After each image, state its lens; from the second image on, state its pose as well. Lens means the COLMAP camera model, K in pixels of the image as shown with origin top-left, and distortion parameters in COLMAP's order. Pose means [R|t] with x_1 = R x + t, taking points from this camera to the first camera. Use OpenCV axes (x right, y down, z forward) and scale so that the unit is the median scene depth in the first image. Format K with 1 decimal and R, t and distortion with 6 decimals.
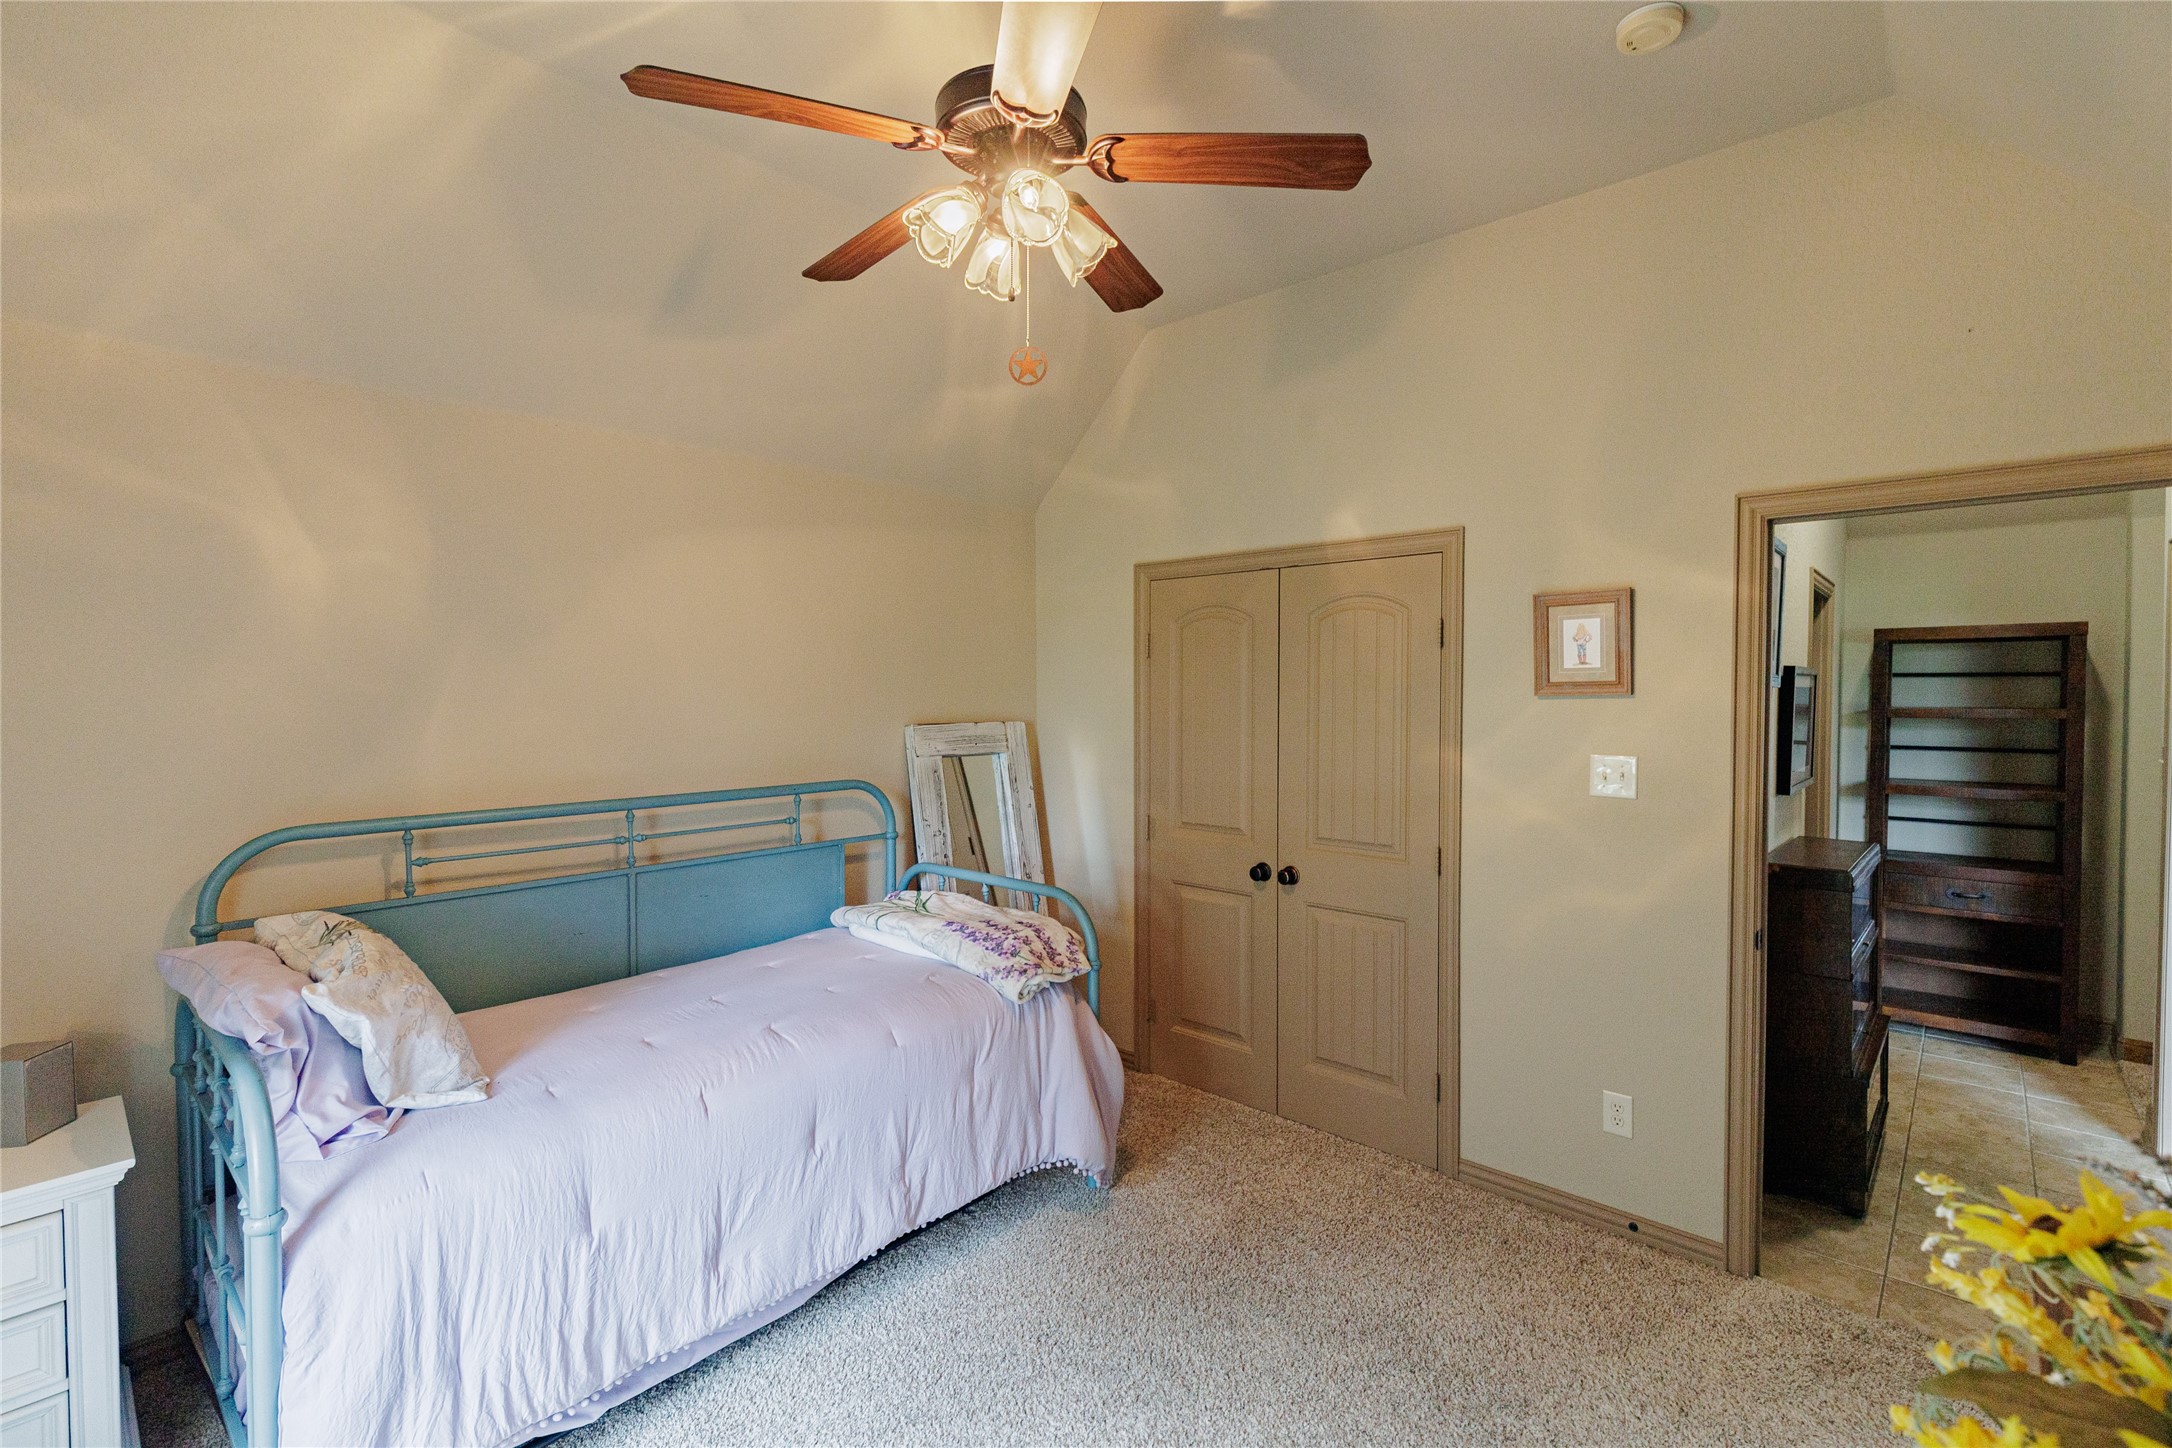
lens RADIAL K [[981.4, 0, 1083.2], [0, 981.4, 716.3], [0, 0, 1]] dist [0.005541, -0.000938]
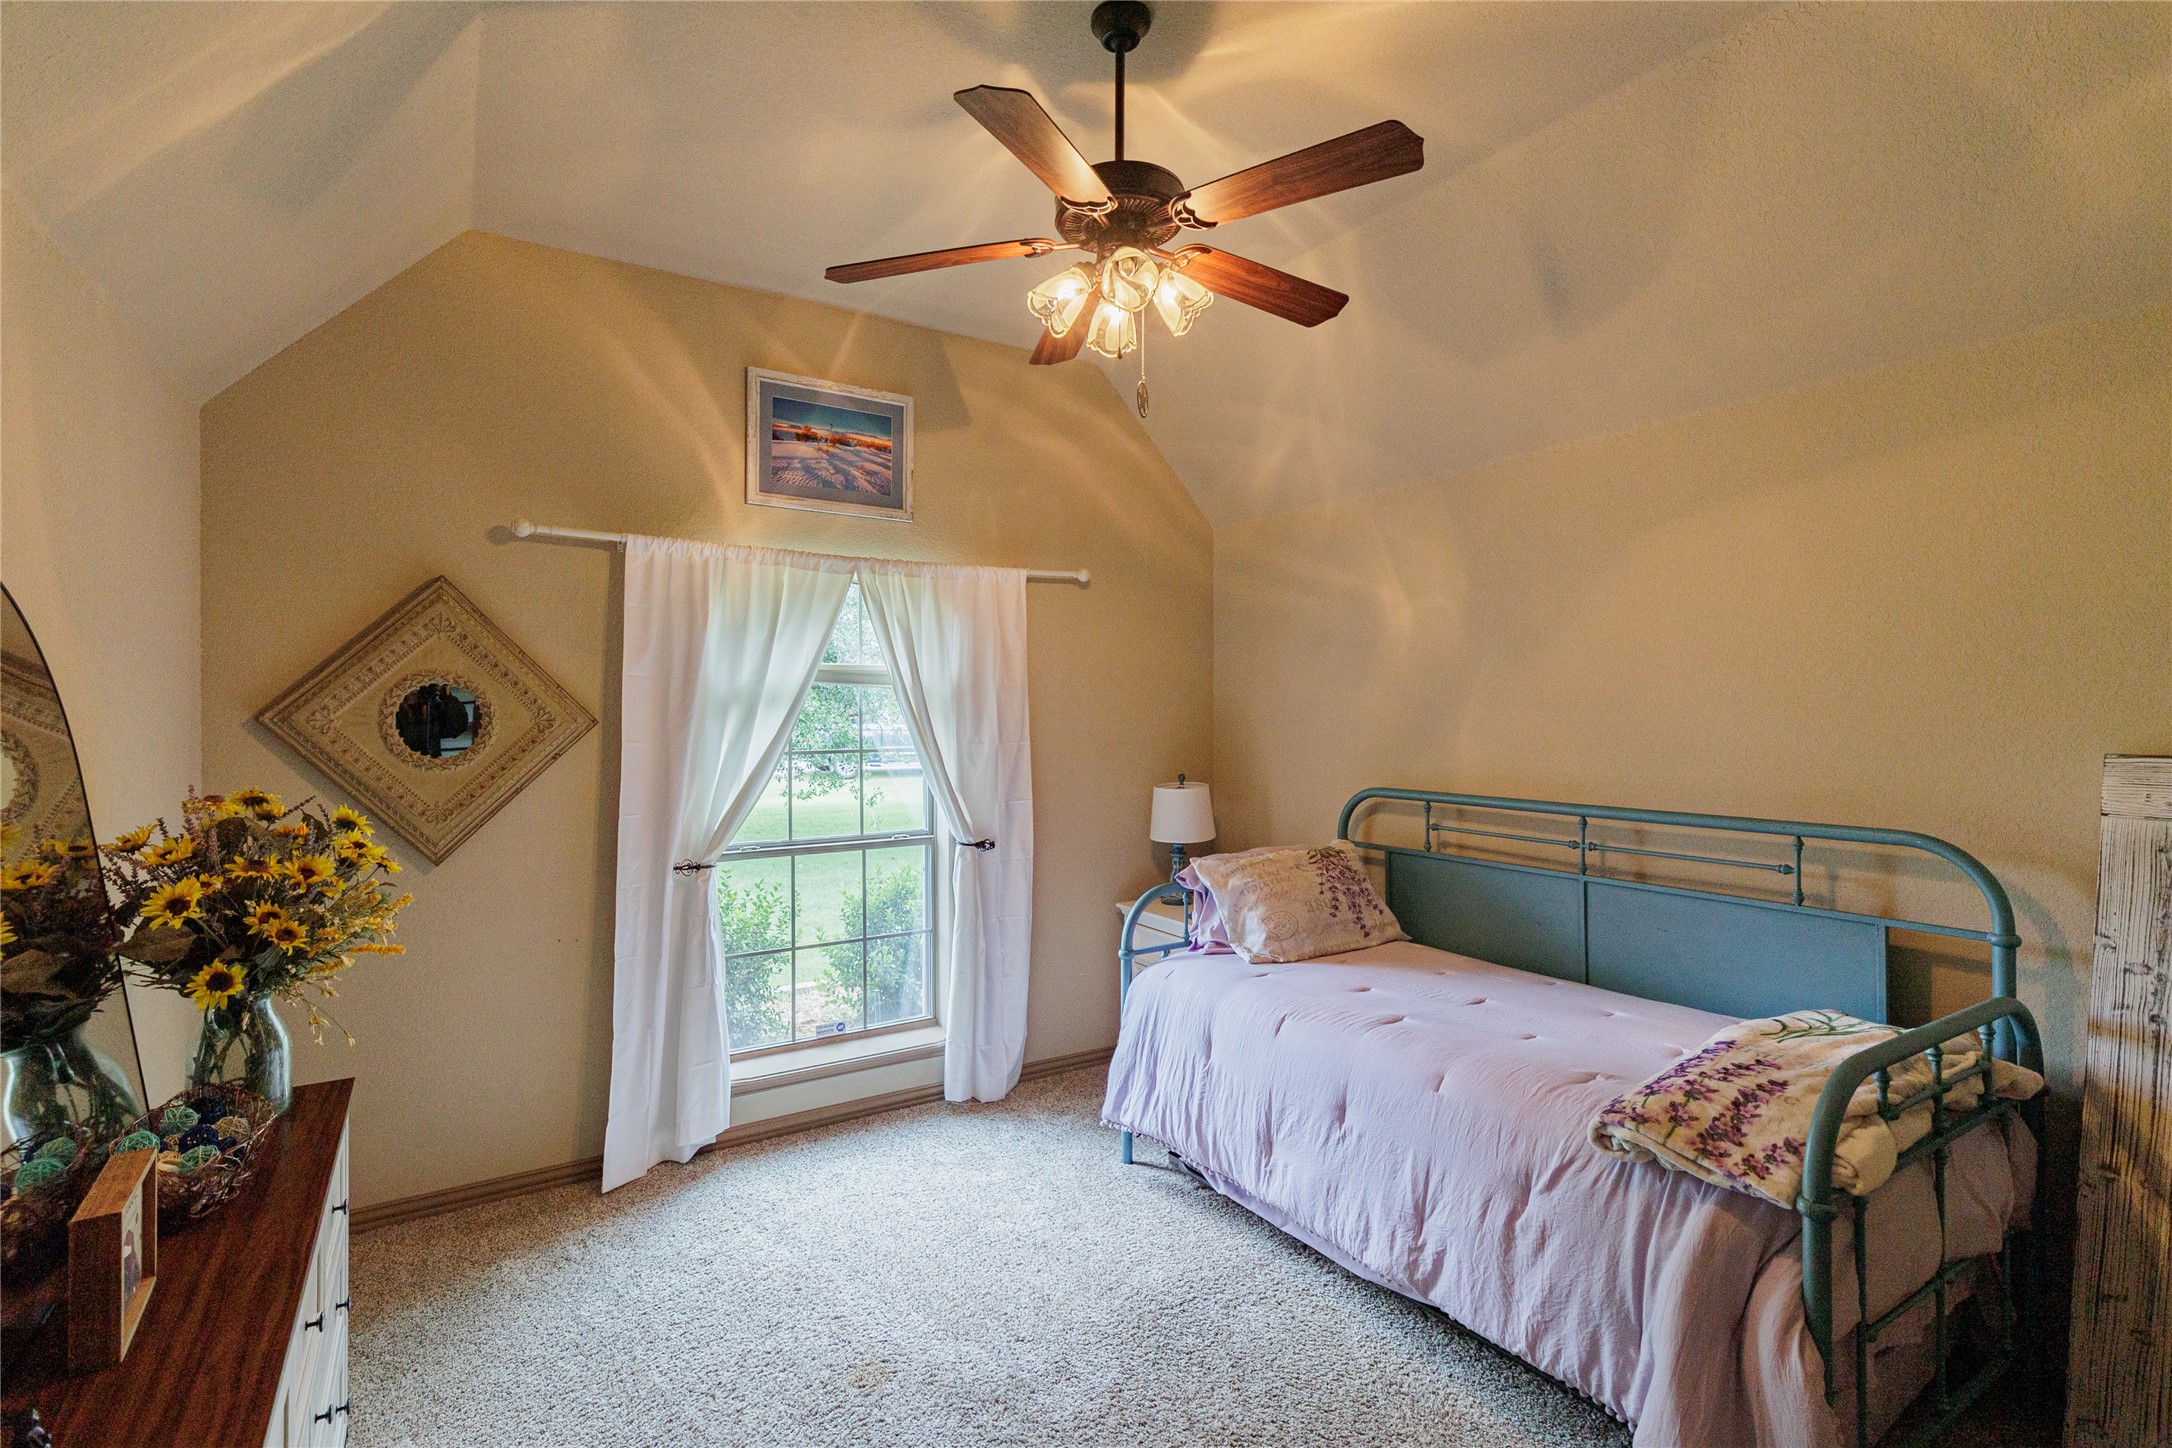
lens RADIAL K [[981.4, 0, 1083.5], [0, 981.4, 712.9], [0, 0, 1]] dist [0.005541, -0.000938]
pose [[-0.250089, 0.012744, -0.968139, 0.695505], [-0.020018, 0.999632, 0.018330, -0.020135], [0.968016, 0.023964, -0.249741, 0.824367]]
